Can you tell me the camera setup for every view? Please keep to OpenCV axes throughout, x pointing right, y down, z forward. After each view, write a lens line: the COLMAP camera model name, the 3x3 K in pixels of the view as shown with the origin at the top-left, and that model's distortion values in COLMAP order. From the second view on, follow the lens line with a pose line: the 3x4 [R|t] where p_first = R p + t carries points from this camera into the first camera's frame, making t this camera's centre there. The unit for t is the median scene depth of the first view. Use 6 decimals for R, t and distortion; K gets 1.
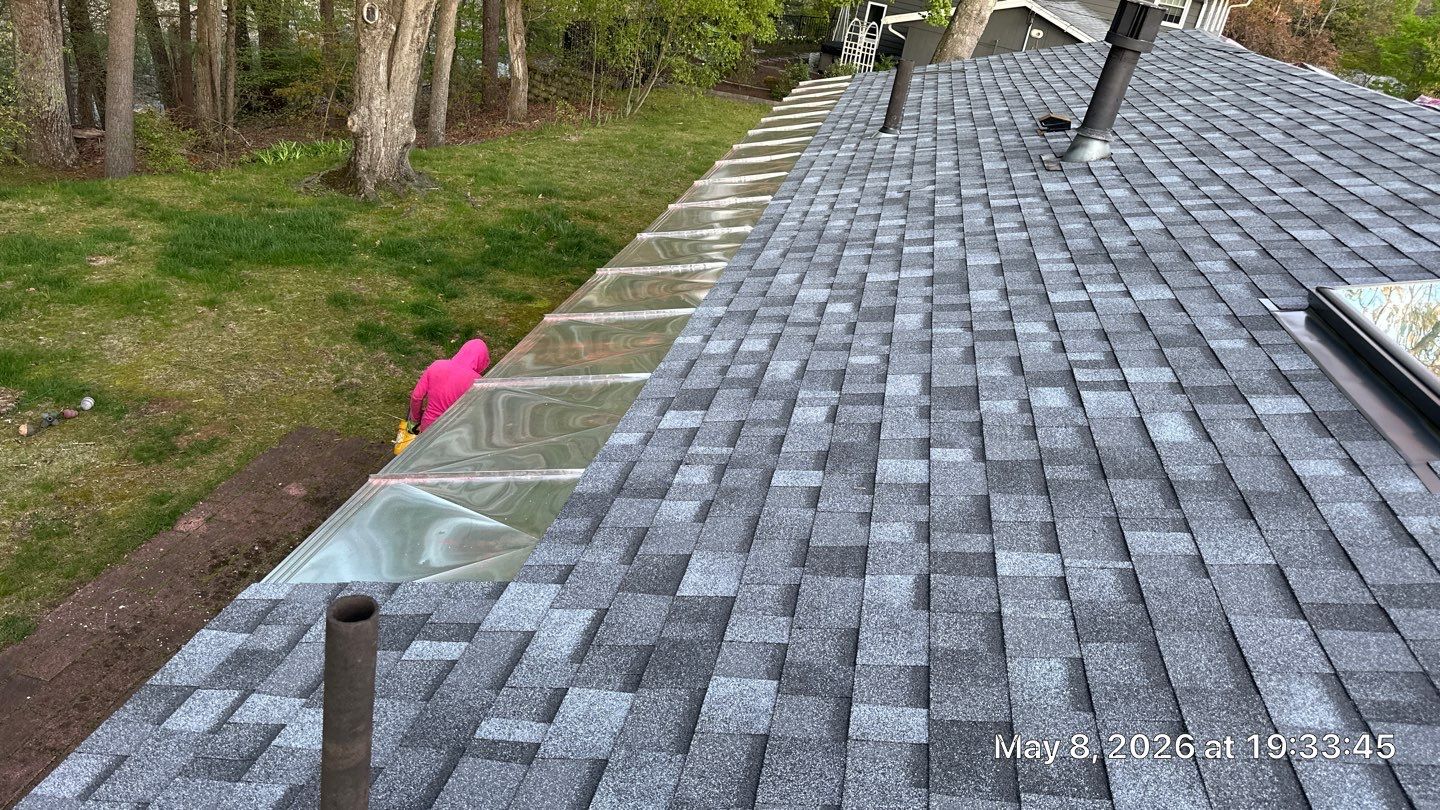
lens RADIAL K [[1004.6, 0, 726.6], [0, 1004.6, 382.8], [0, 0, 1]] dist [0.143387, -0.234747]
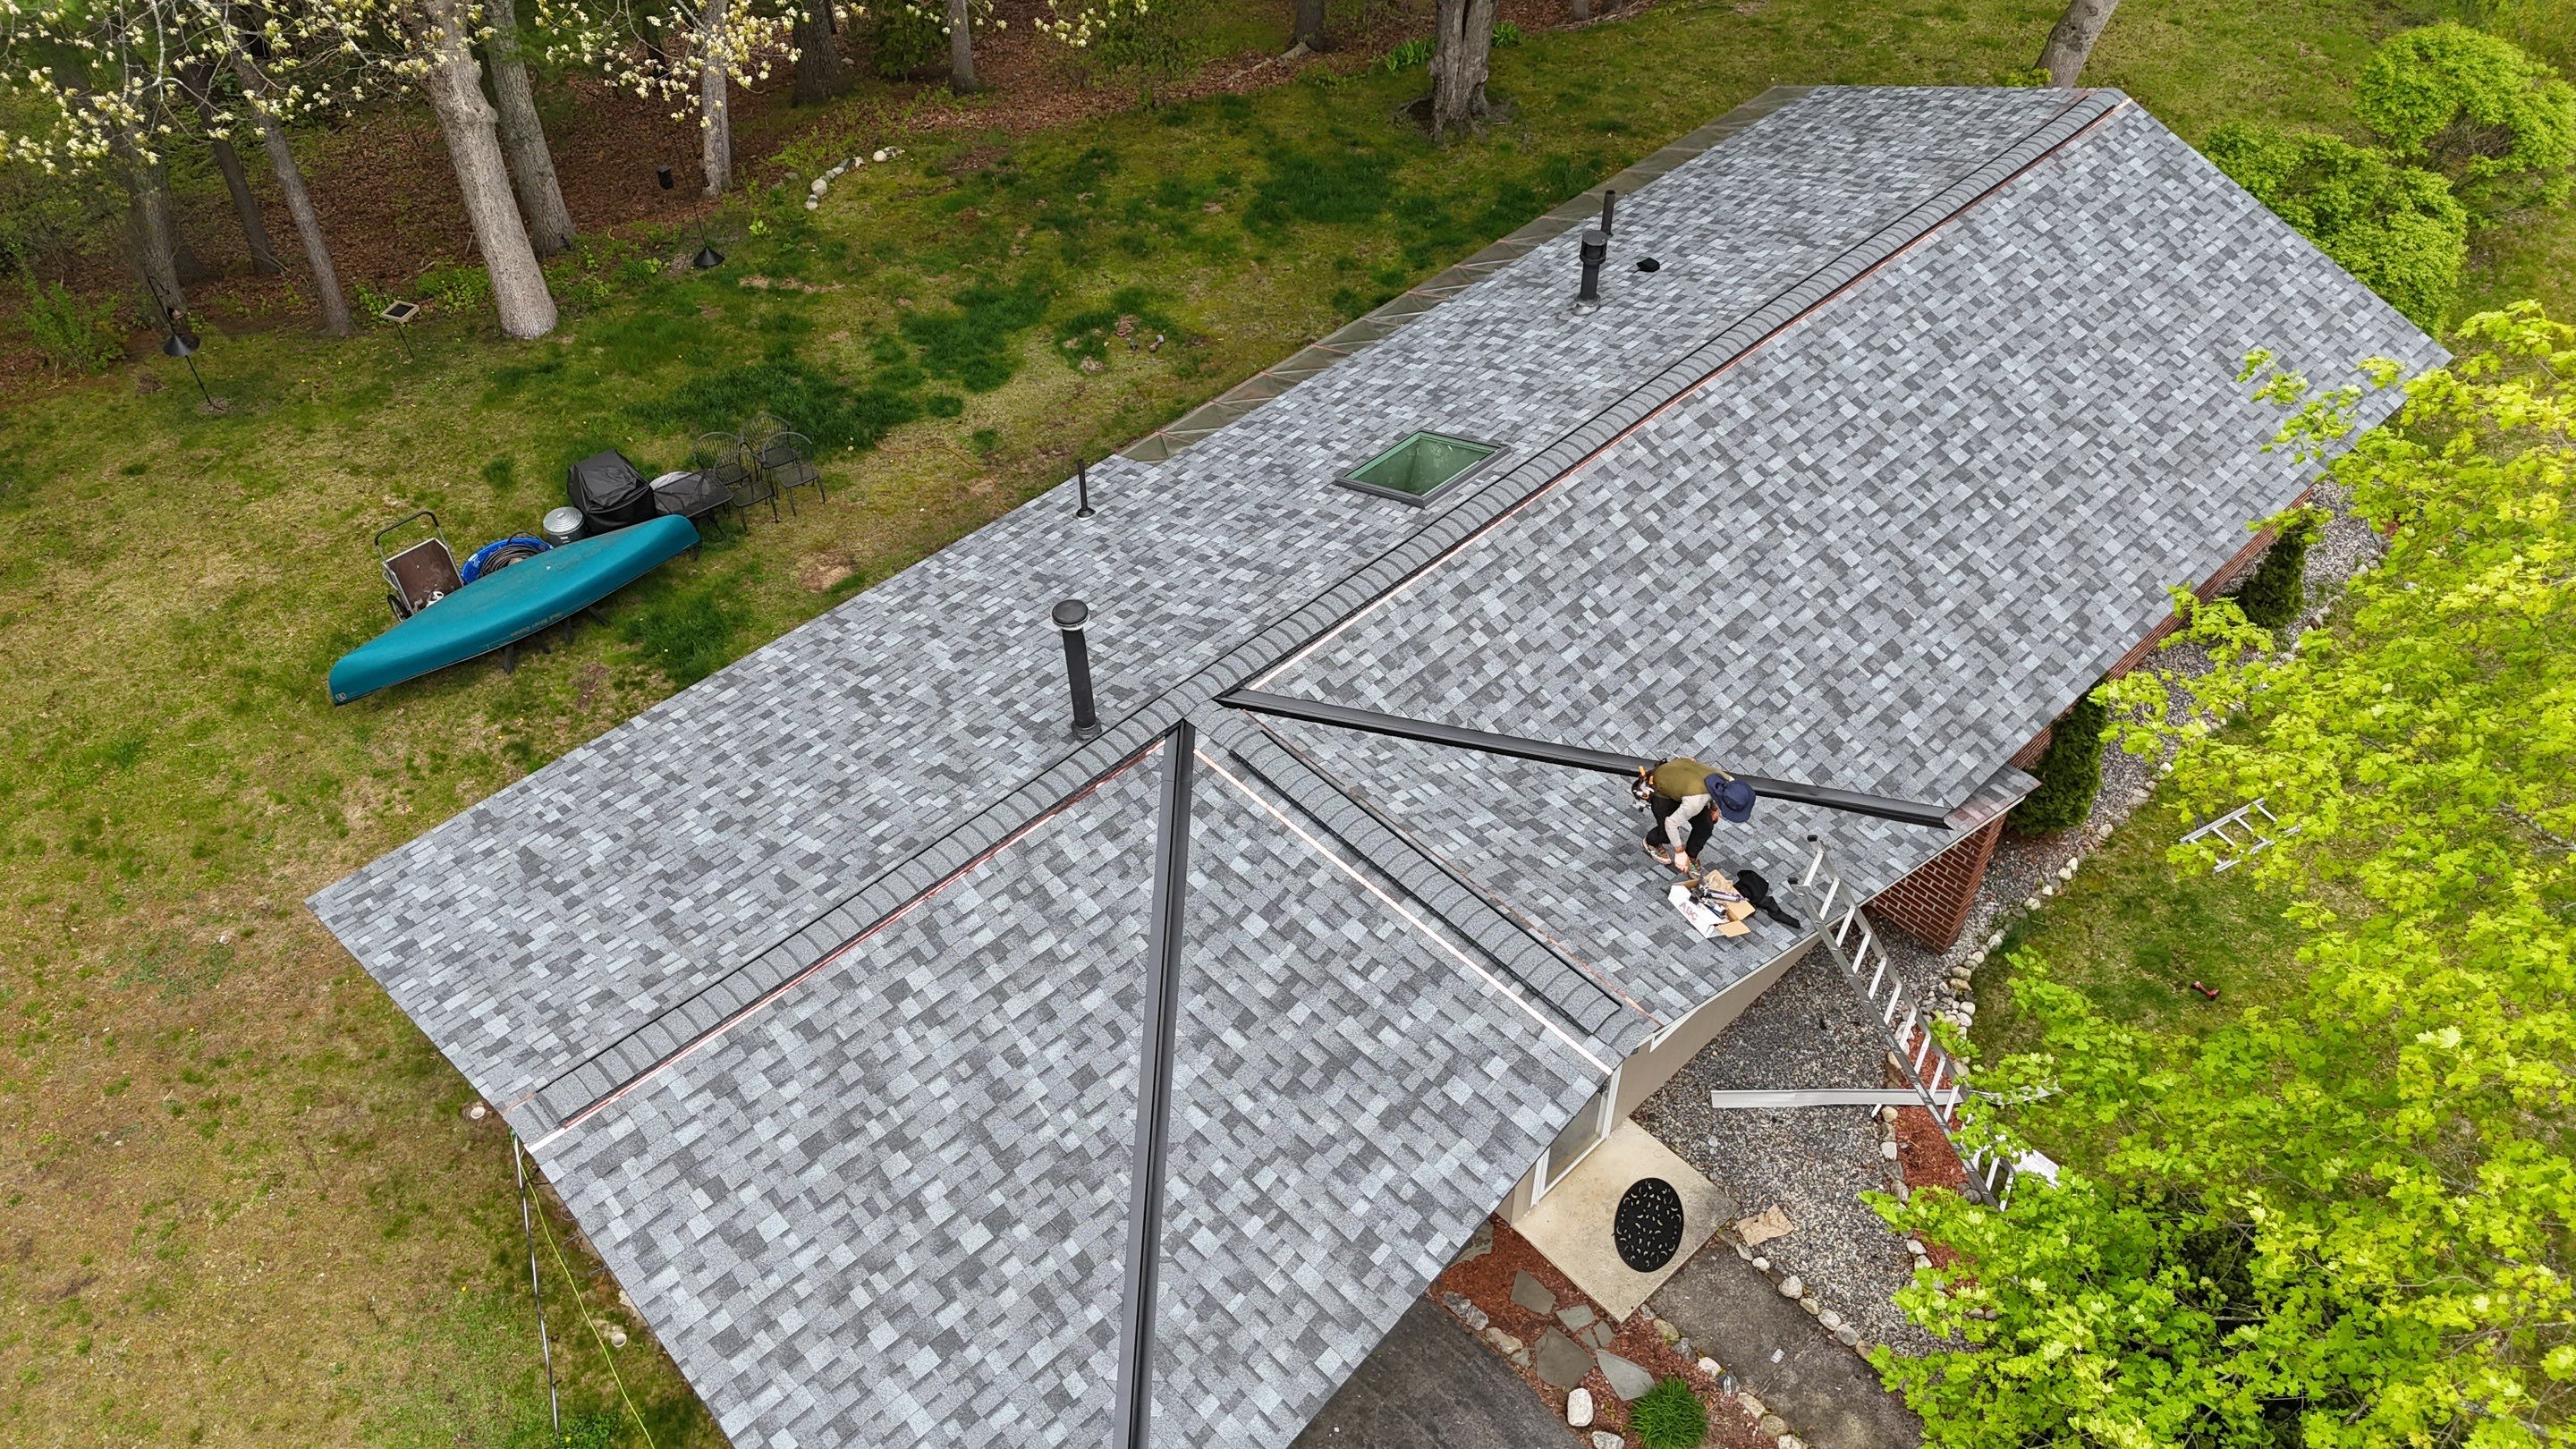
lens RADIAL K [[1881.8, 0, 1275.3], [0, 1881.8, 721.5], [0, 0, 1]] dist [0.153158, -0.380381]
pose [[0.797375, 0.279226, -0.535002, 3.175405], [-0.106014, 0.937546, 0.331314, -0.991226], [0.594100, -0.207464, 0.777177, -3.402500]]
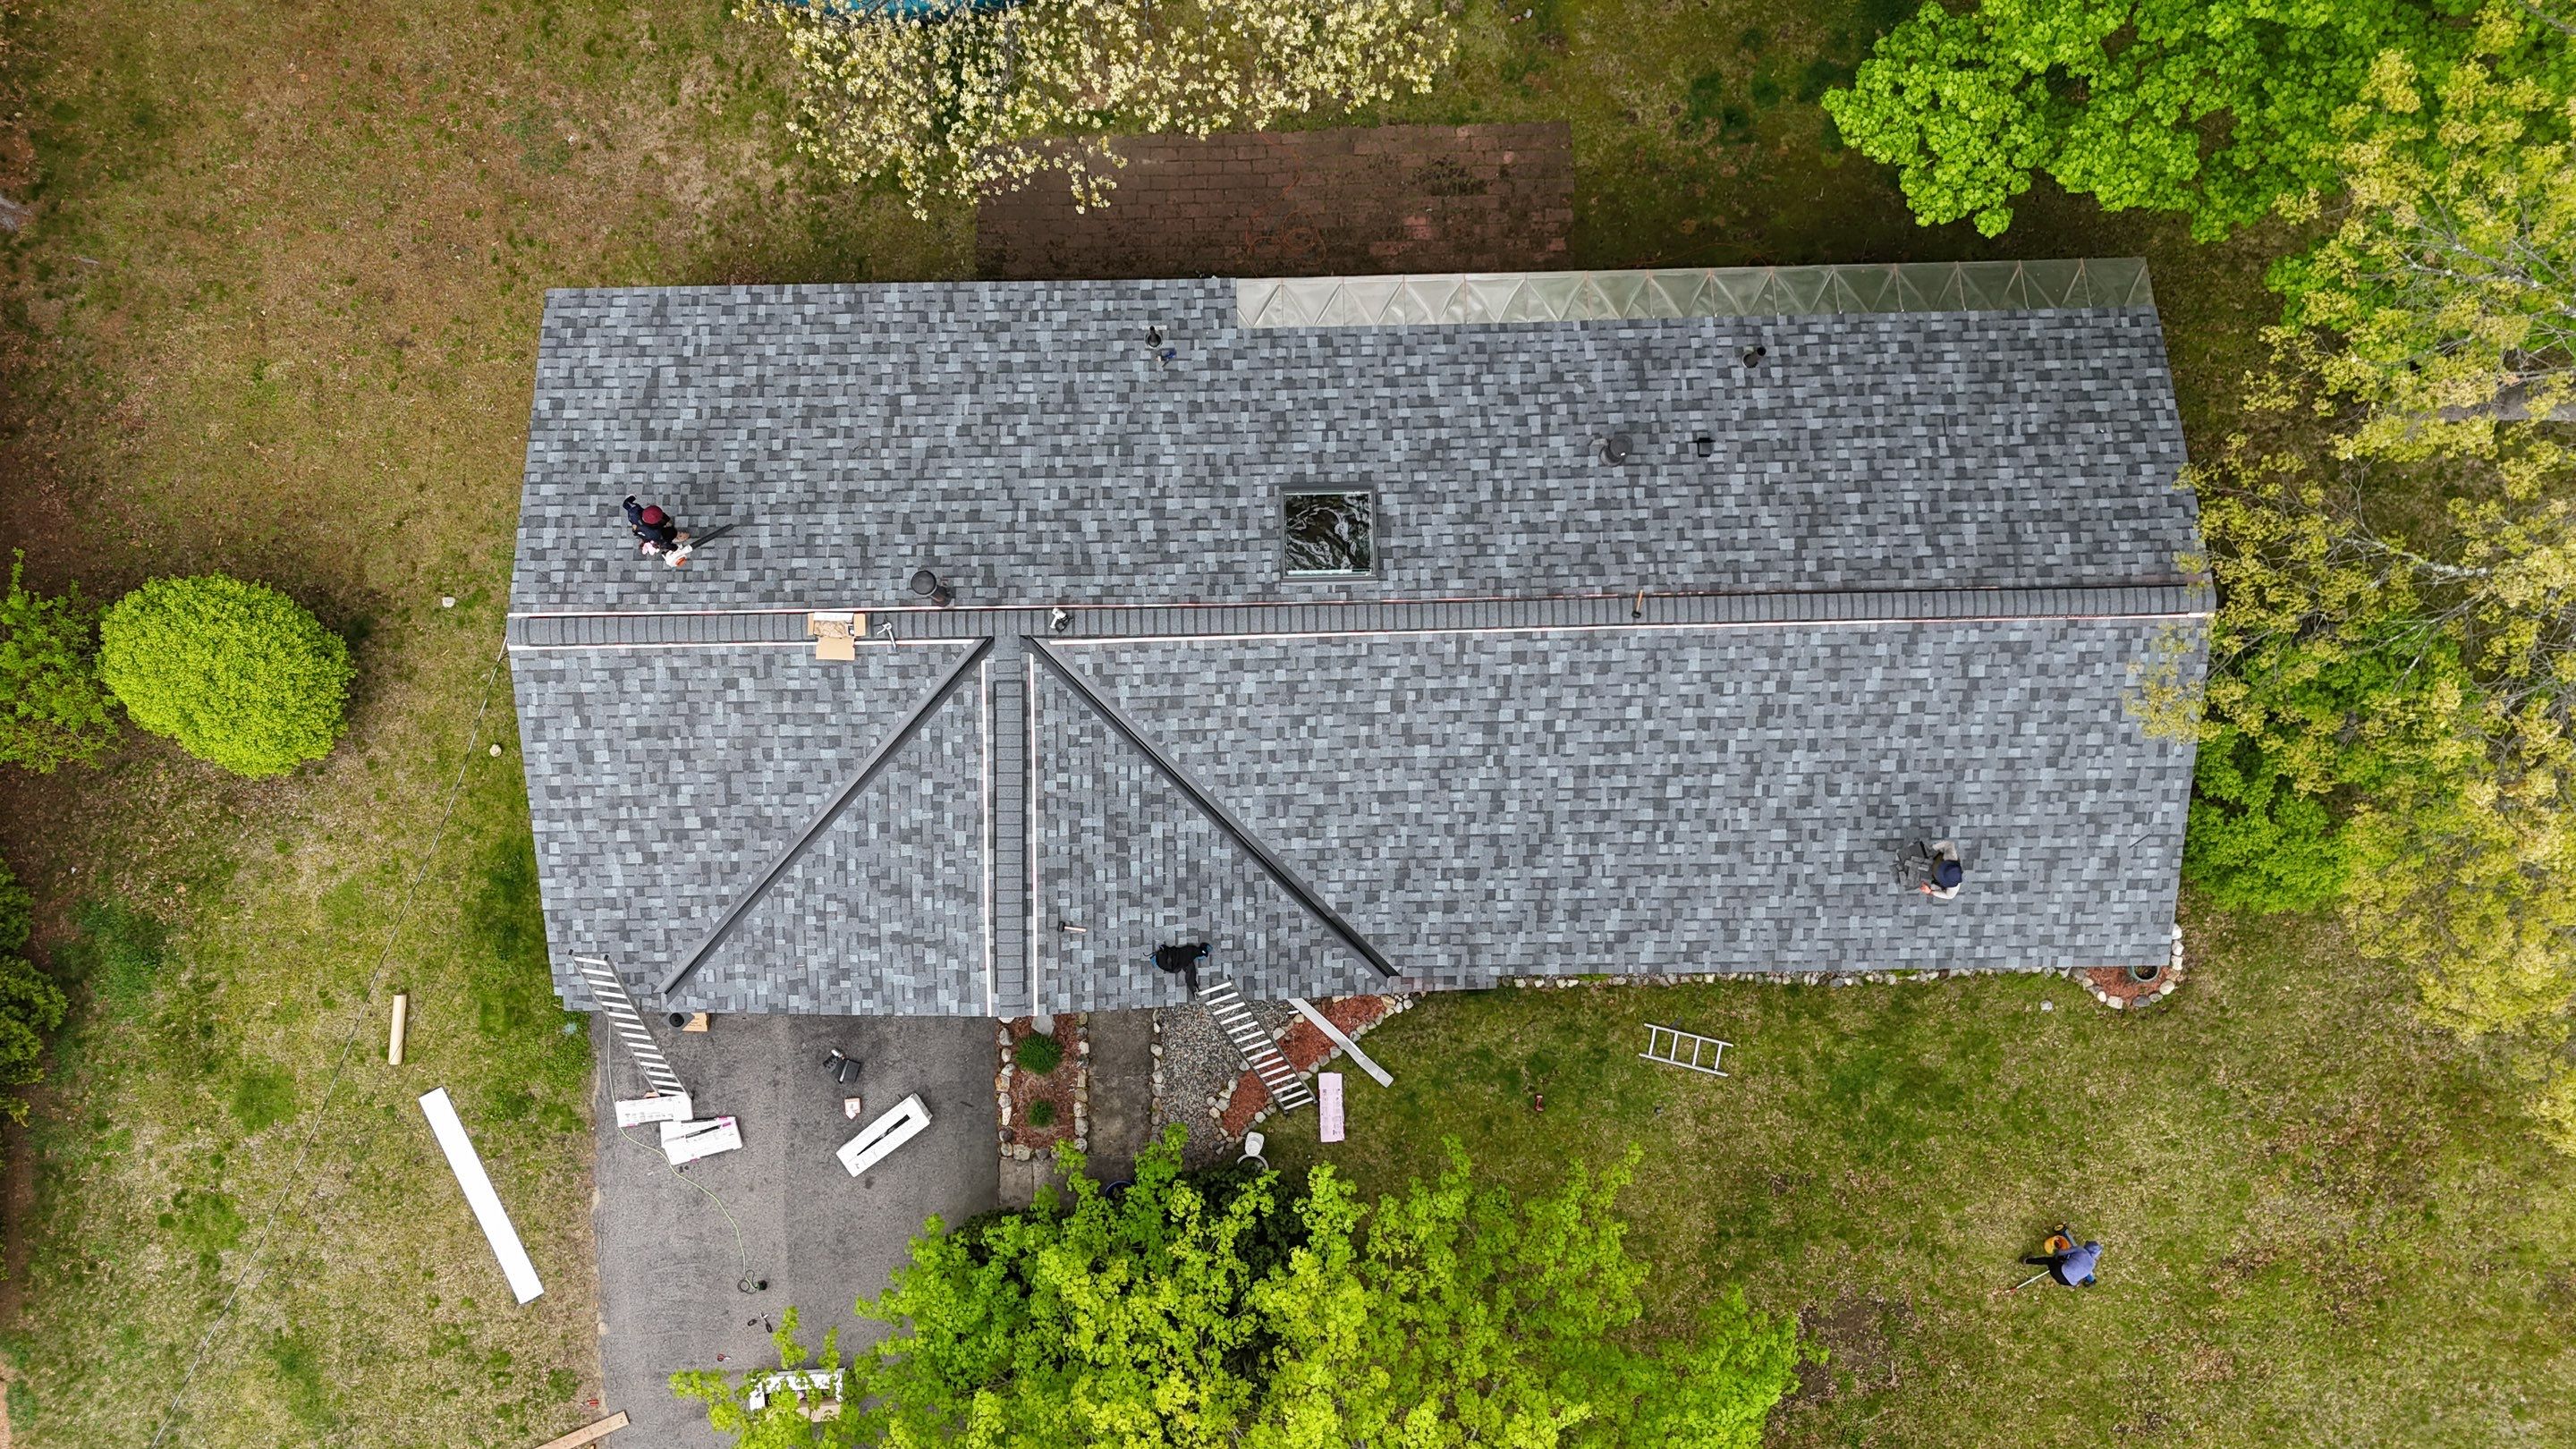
lens RADIAL K [[1881.8, 0, 1275.3], [0, 1881.8, 721.5], [0, 0, 1]] dist [0.153158, -0.380381]
pose [[0.208076, 0.958417, -0.195297, 2.453366], [-0.376934, 0.262817, 0.888171, -5.355530], [0.902566, -0.111193, 0.415946, -2.059460]]
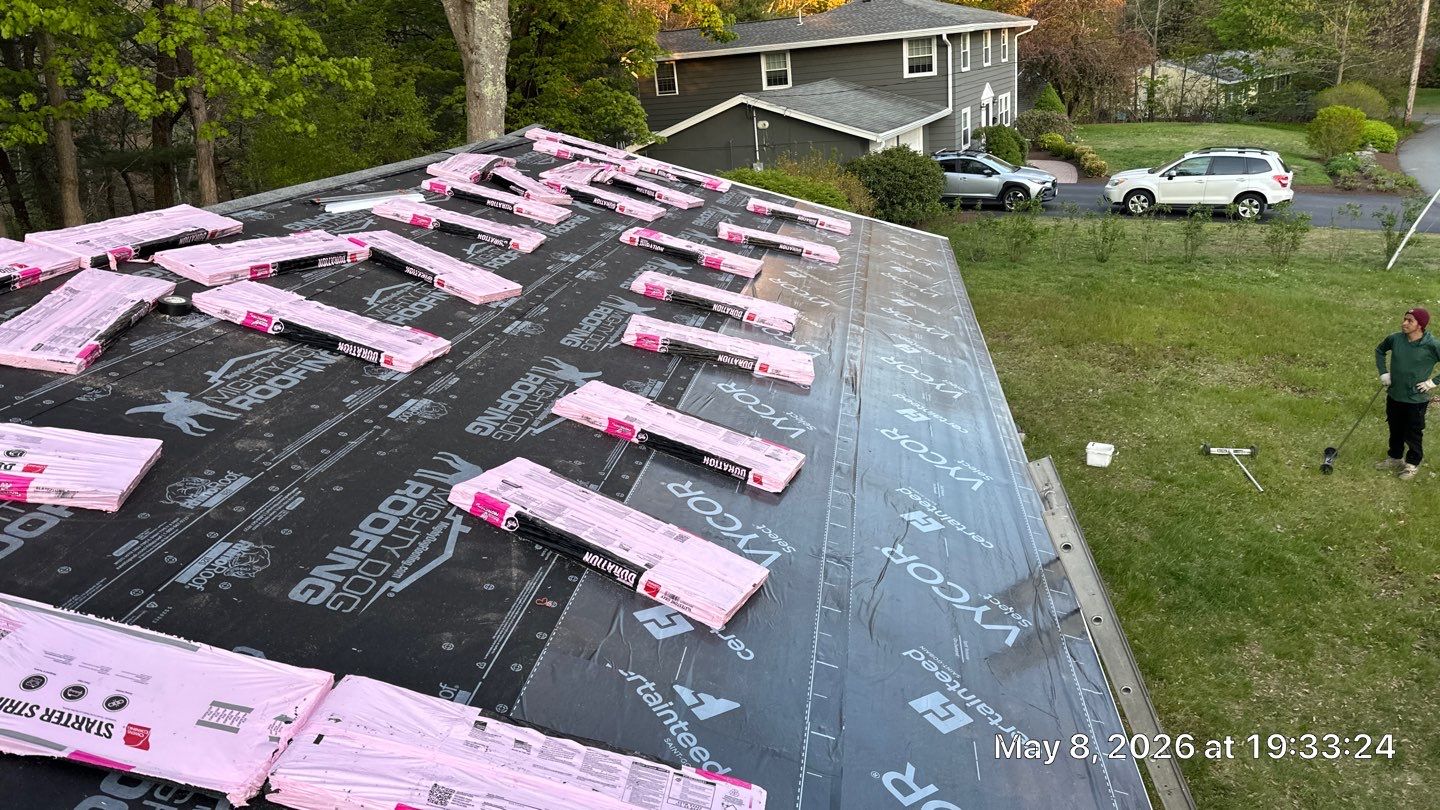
lens RADIAL K [[1000.0, 0, 713.4], [0, 1000.0, 407.1], [0, 0, 1]] dist [0.095573, -0.124319]
pose [[0.965554, -0.256904, -0.041308, 1.963977], [0.251436, 0.962049, -0.106026, 0.163645], [0.066978, 0.091987, 0.993505, 0.335400]]
